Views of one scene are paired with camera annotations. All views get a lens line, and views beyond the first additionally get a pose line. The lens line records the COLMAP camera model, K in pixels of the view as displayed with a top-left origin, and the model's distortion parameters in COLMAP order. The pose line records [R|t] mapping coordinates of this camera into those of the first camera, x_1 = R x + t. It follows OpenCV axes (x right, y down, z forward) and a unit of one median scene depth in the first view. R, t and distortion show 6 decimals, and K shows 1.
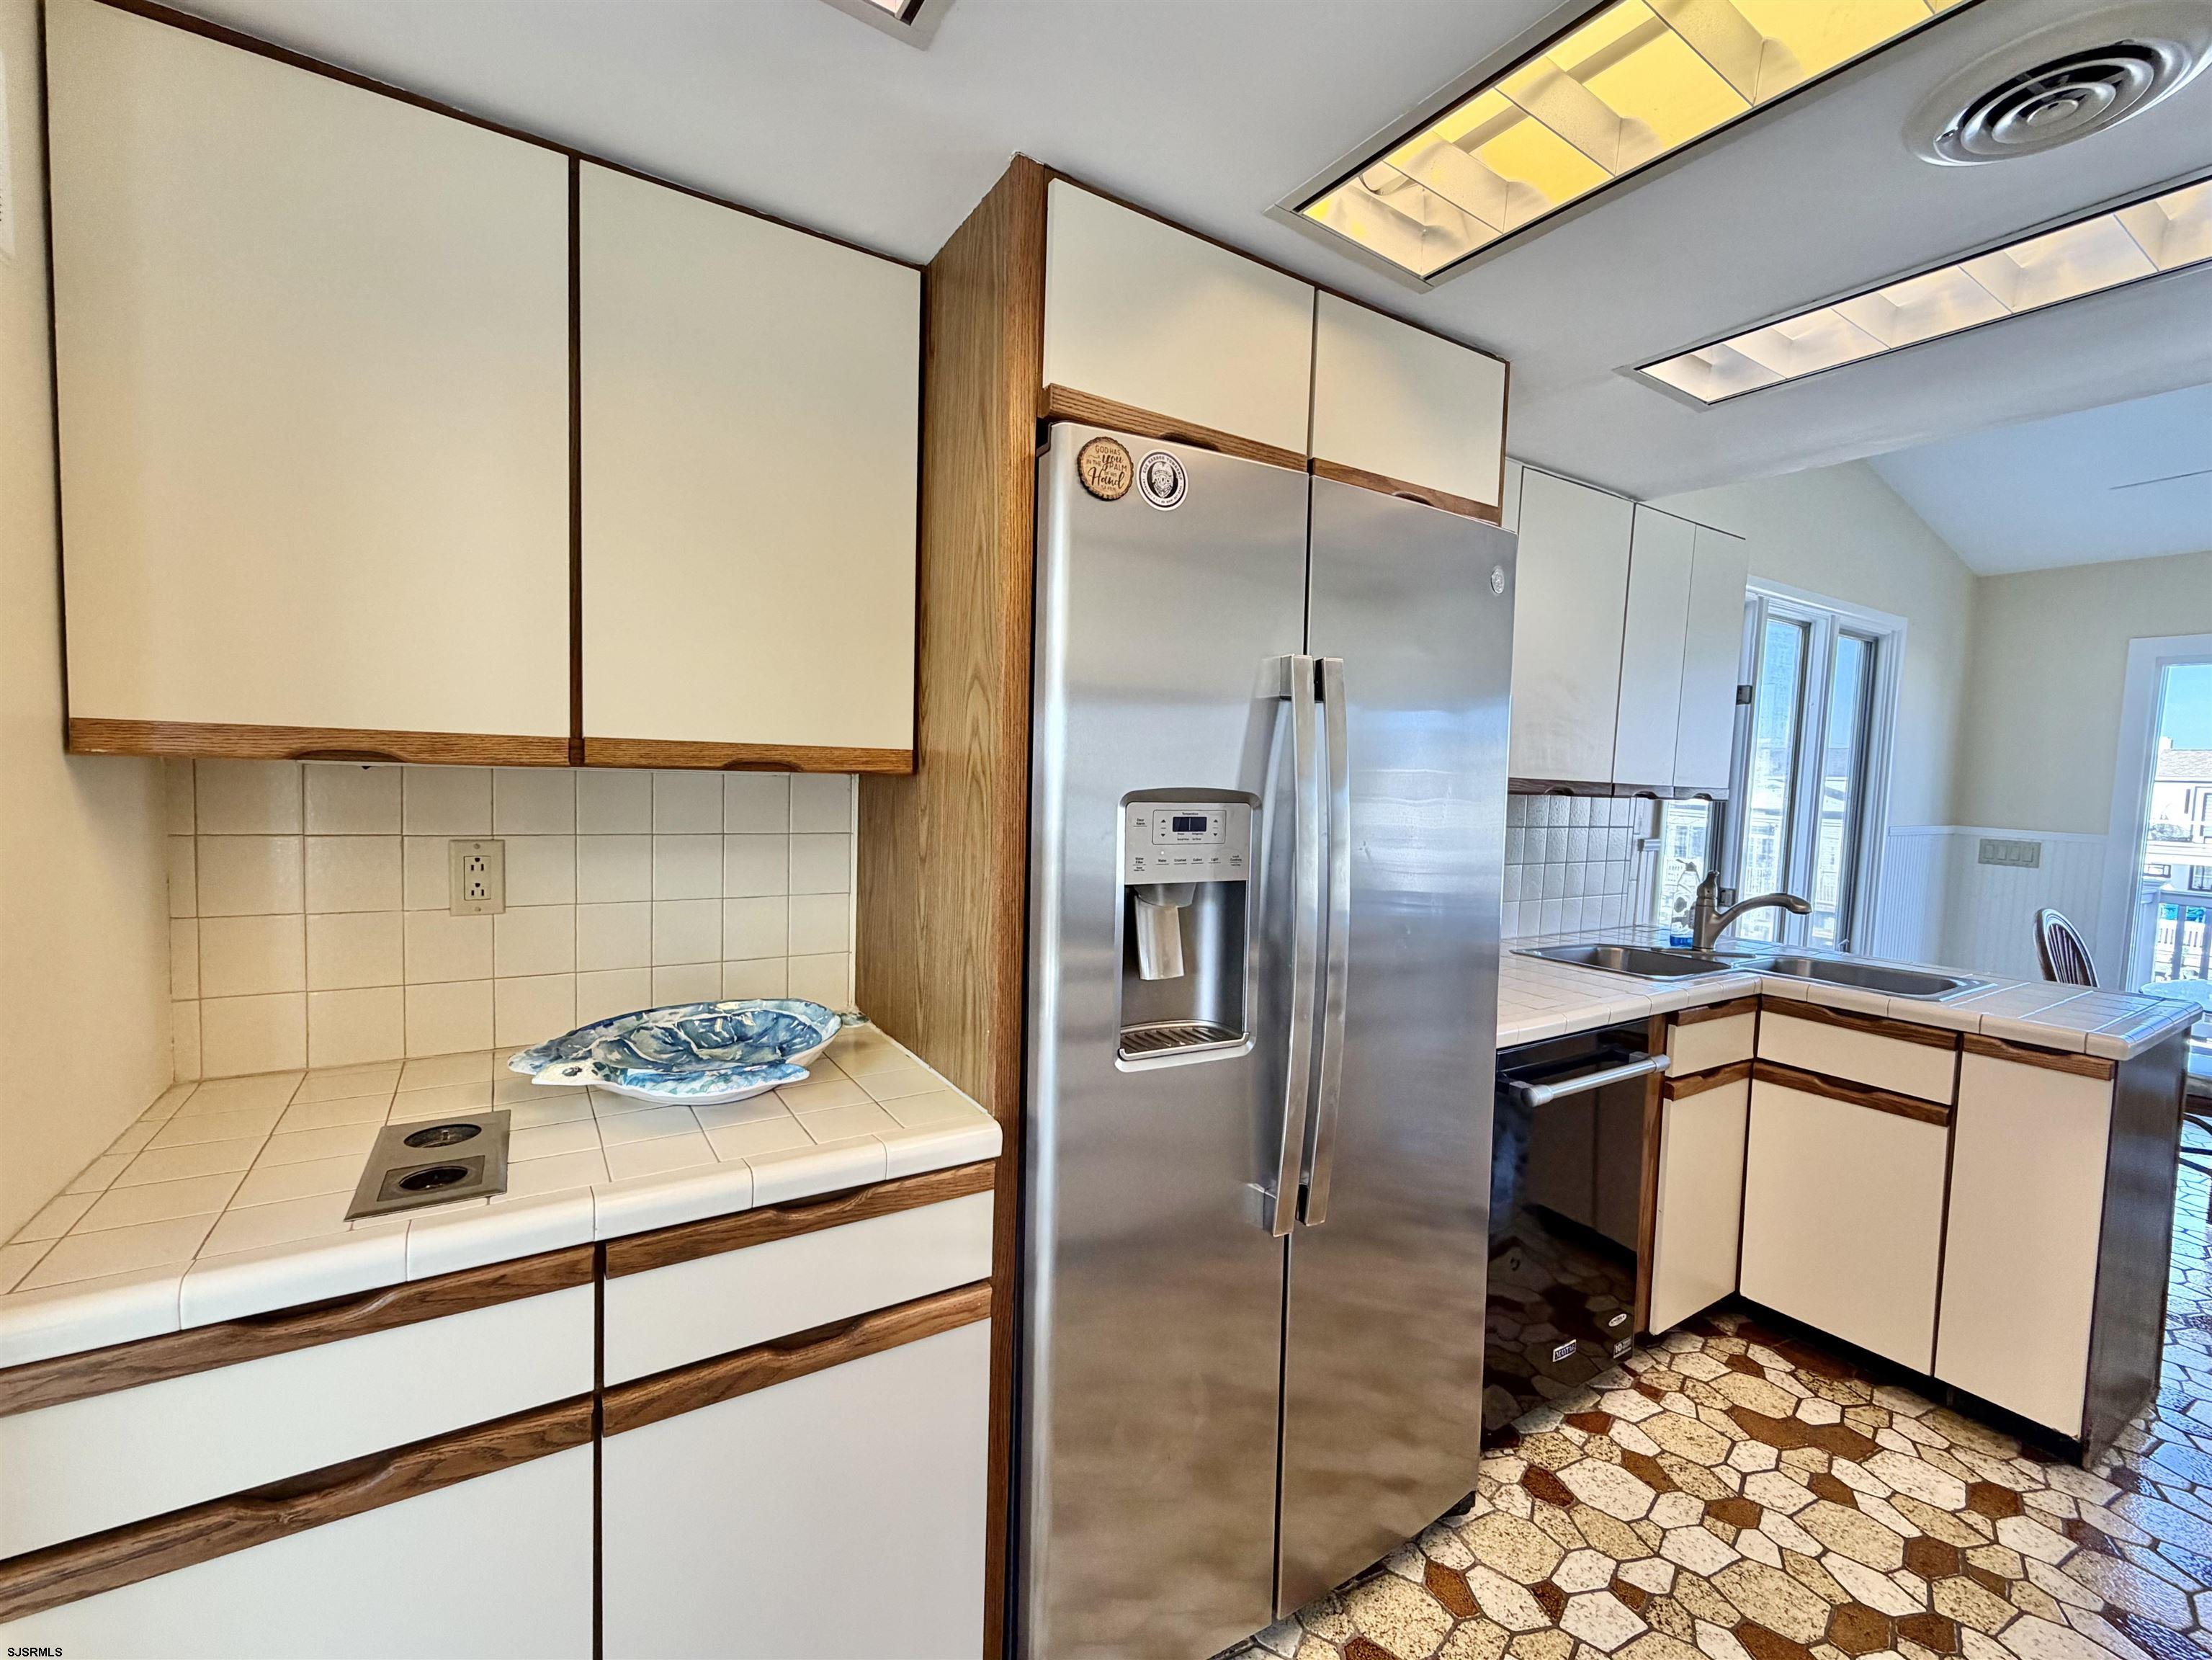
lens RADIAL K [[948.9, 0, 1110.9], [0, 948.9, 830.8], [0, 0, 1]] dist [-0.000165, 0.000041]
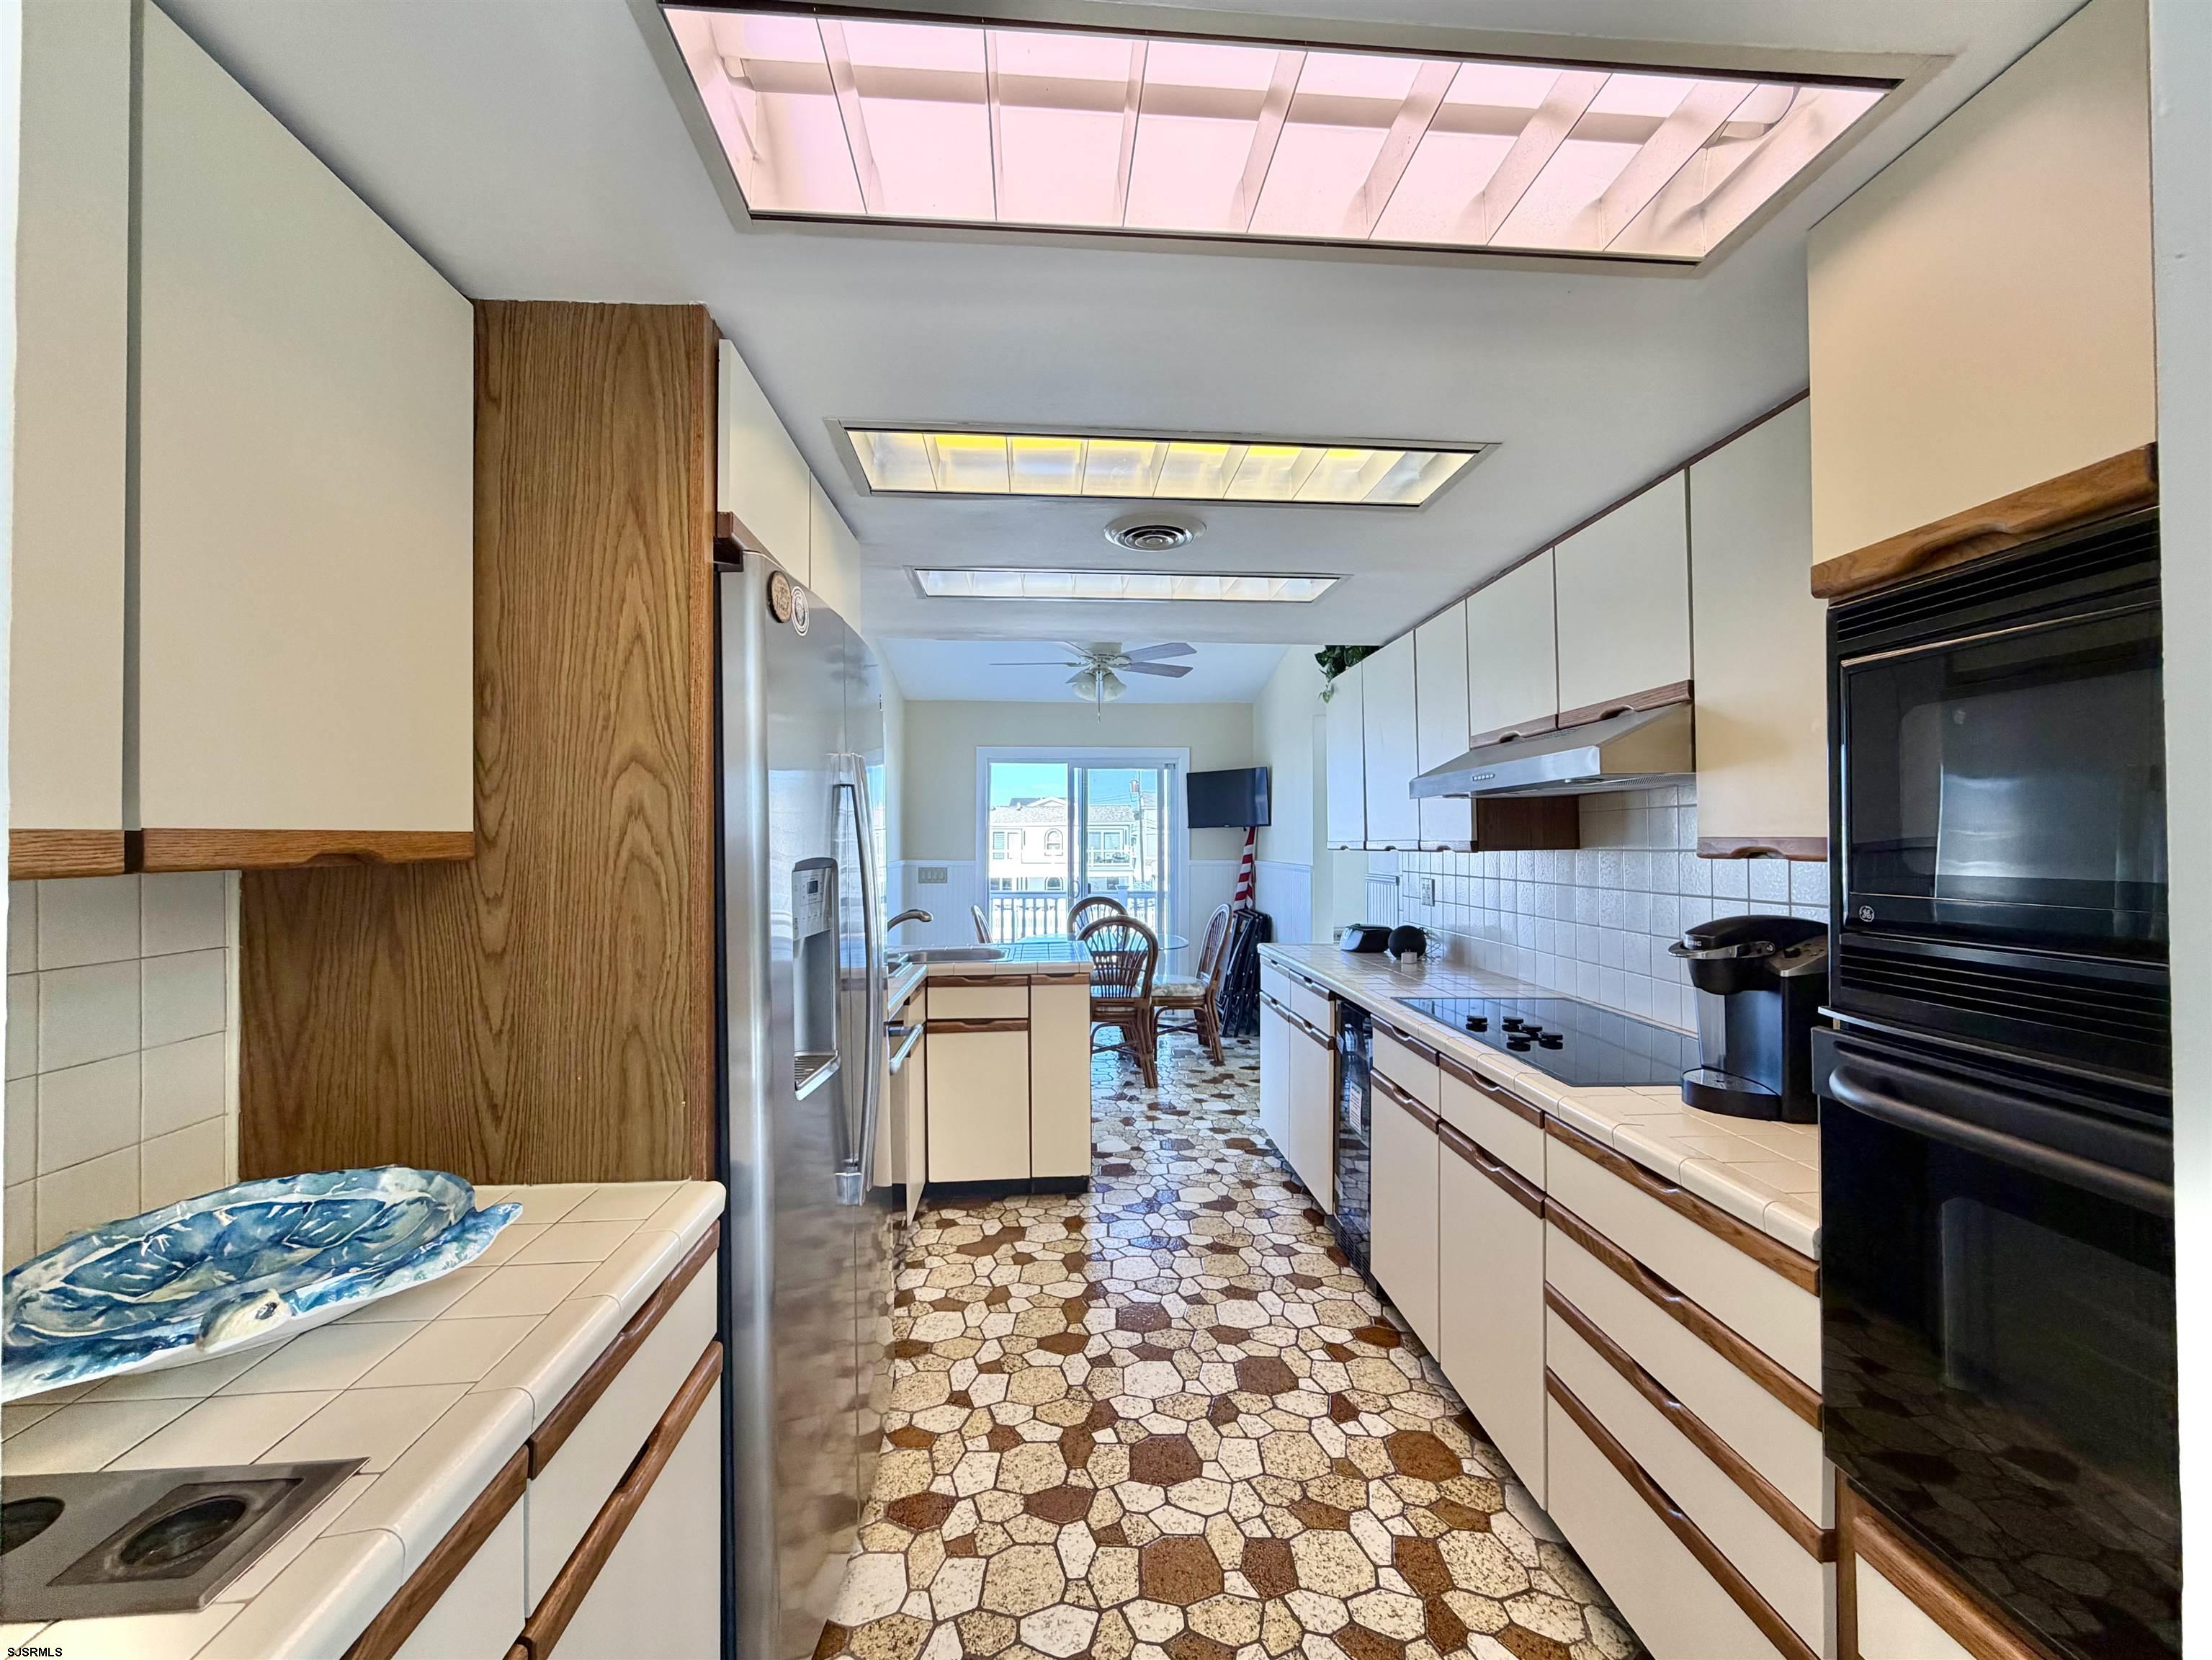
lens RADIAL K [[886.9, 0, 1116.4], [0, 886.9, 828.2], [0, 0, 1]] dist [-0.004331, 0.001139]
pose [[0.461895, -0.022208, 0.886656, -0.546722], [0.074186, 0.997151, -0.013671, -0.027962], [-0.883826, 0.072092, 0.462227, 0.082983]]
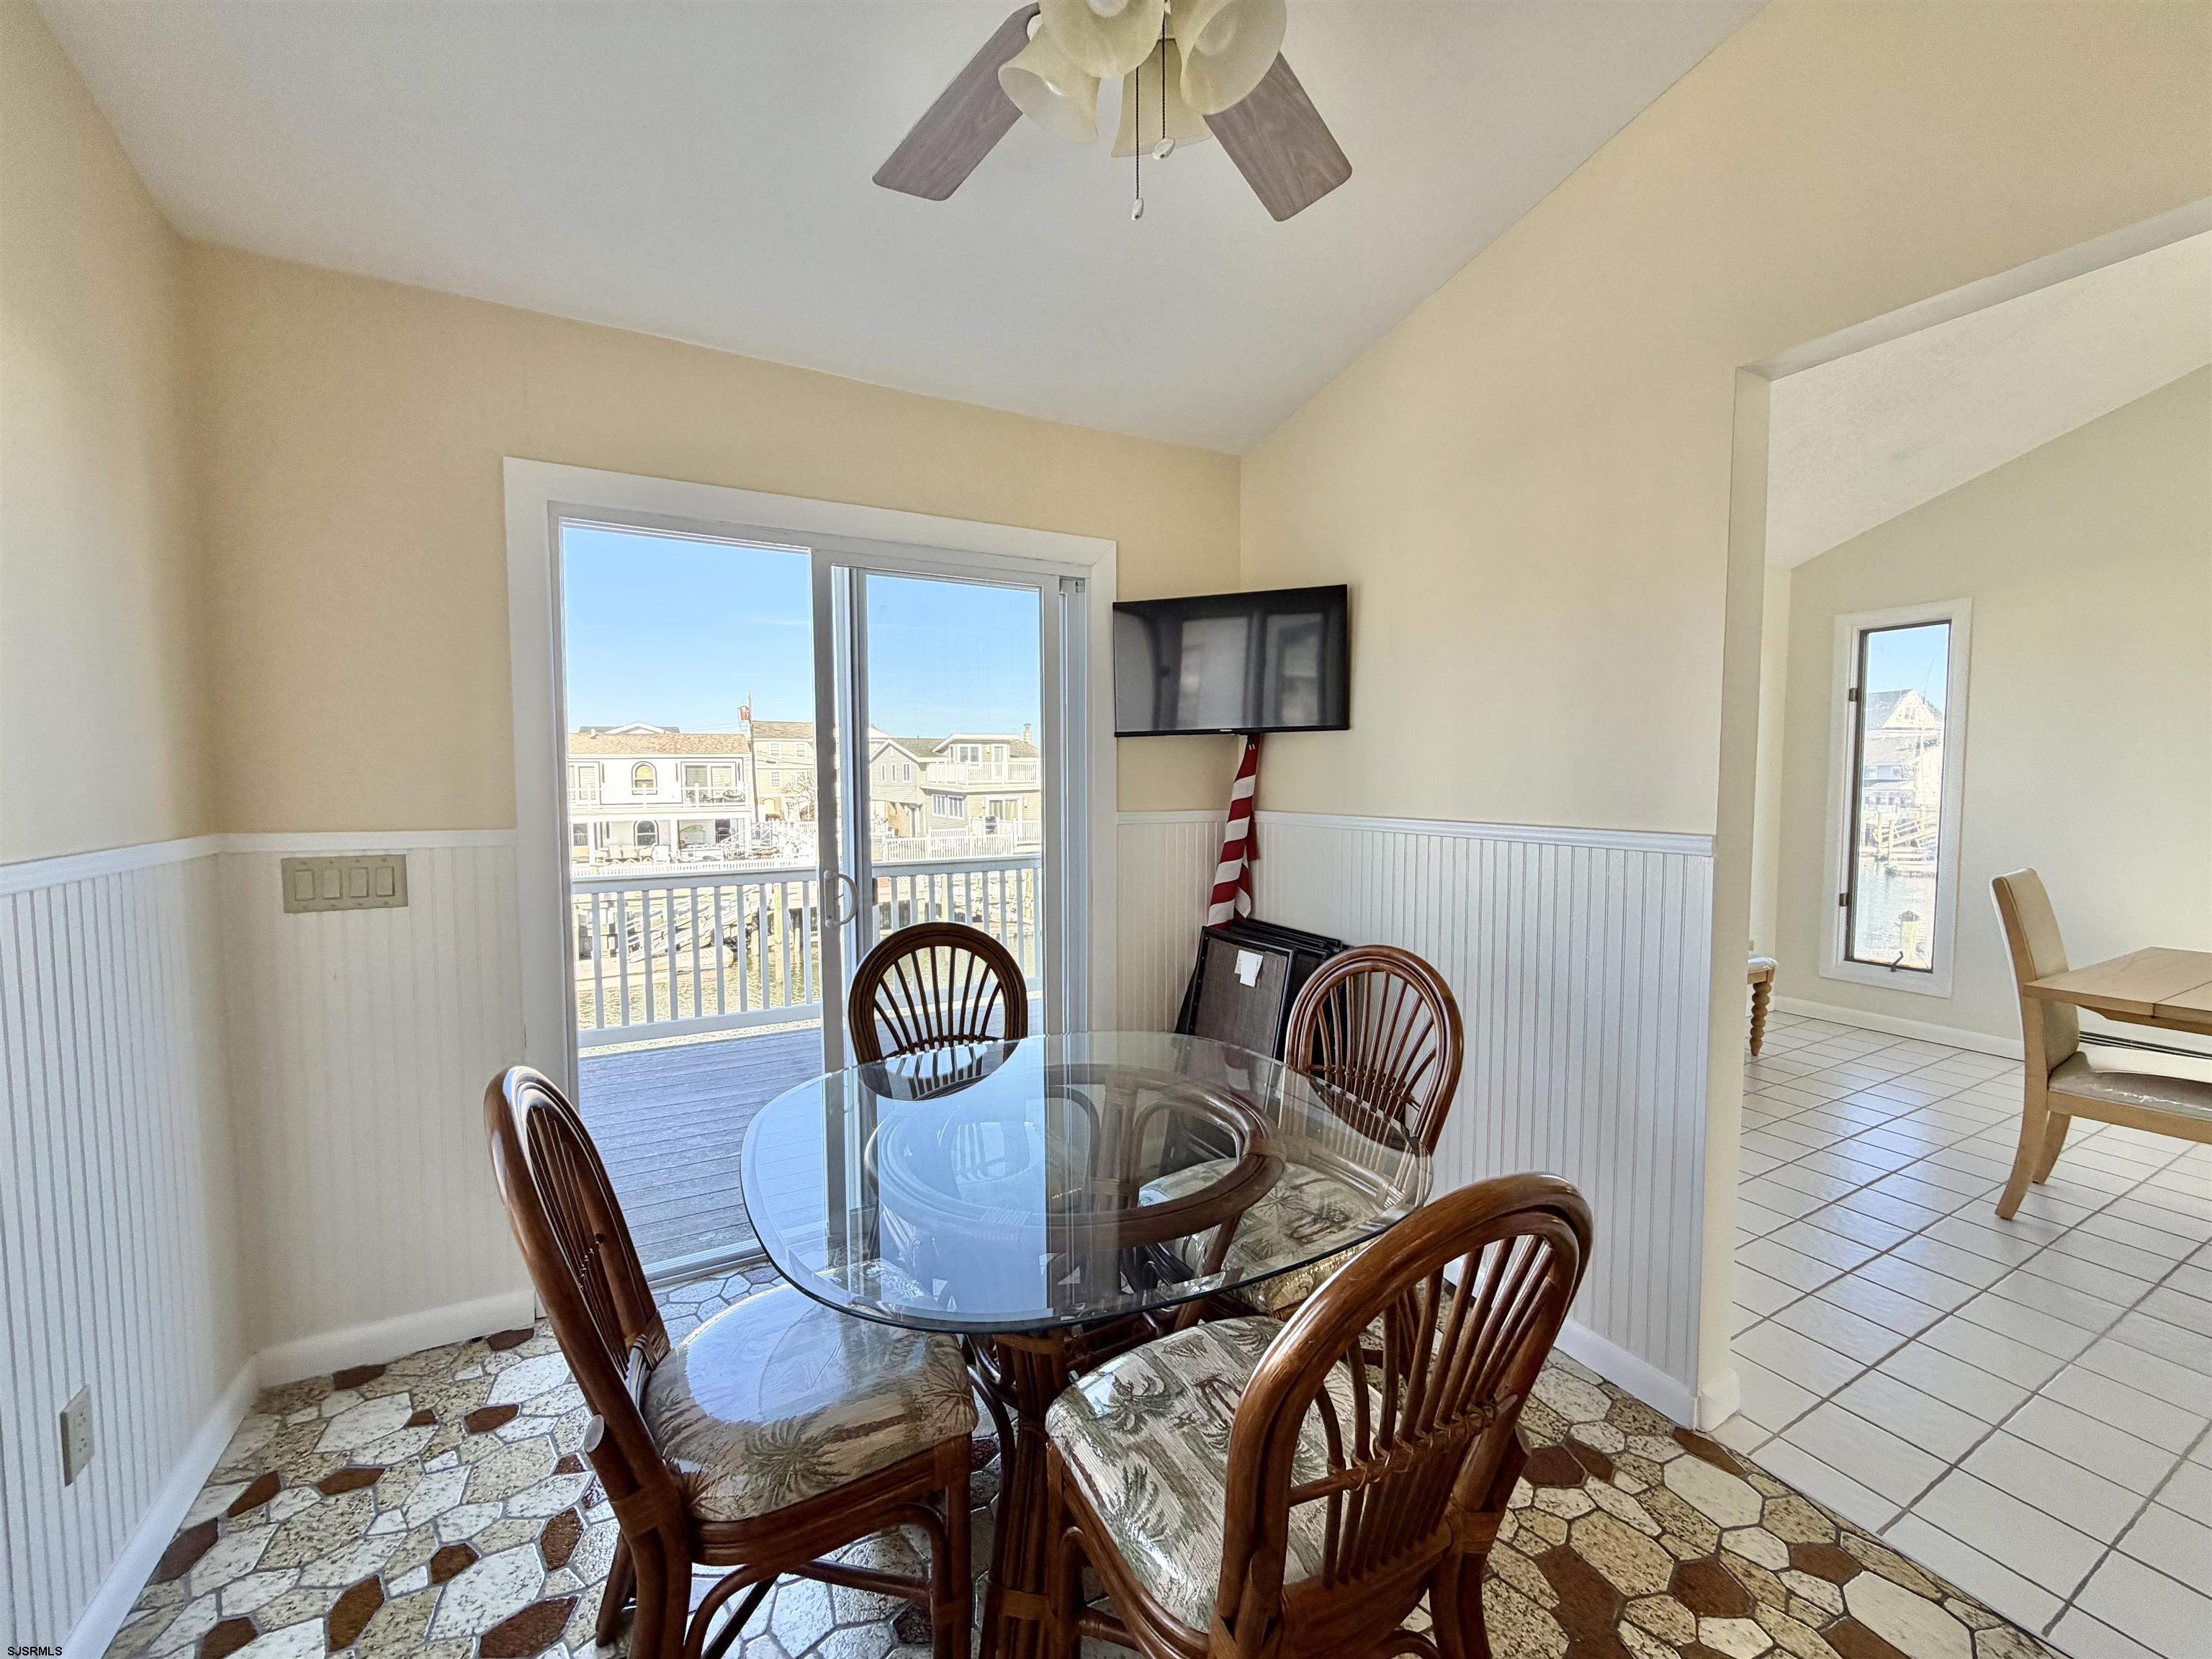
lens RADIAL K [[886.8, 0, 1097.7], [0, 886.8, 825.0], [0, 0, 1]] dist [-0.004331, 0.001139]
pose [[0.071253, -0.089438, 0.993440, 1.309138], [0.069136, 0.994019, 0.084531, -0.036744], [-0.995059, 0.062659, 0.077010, 1.436765]]
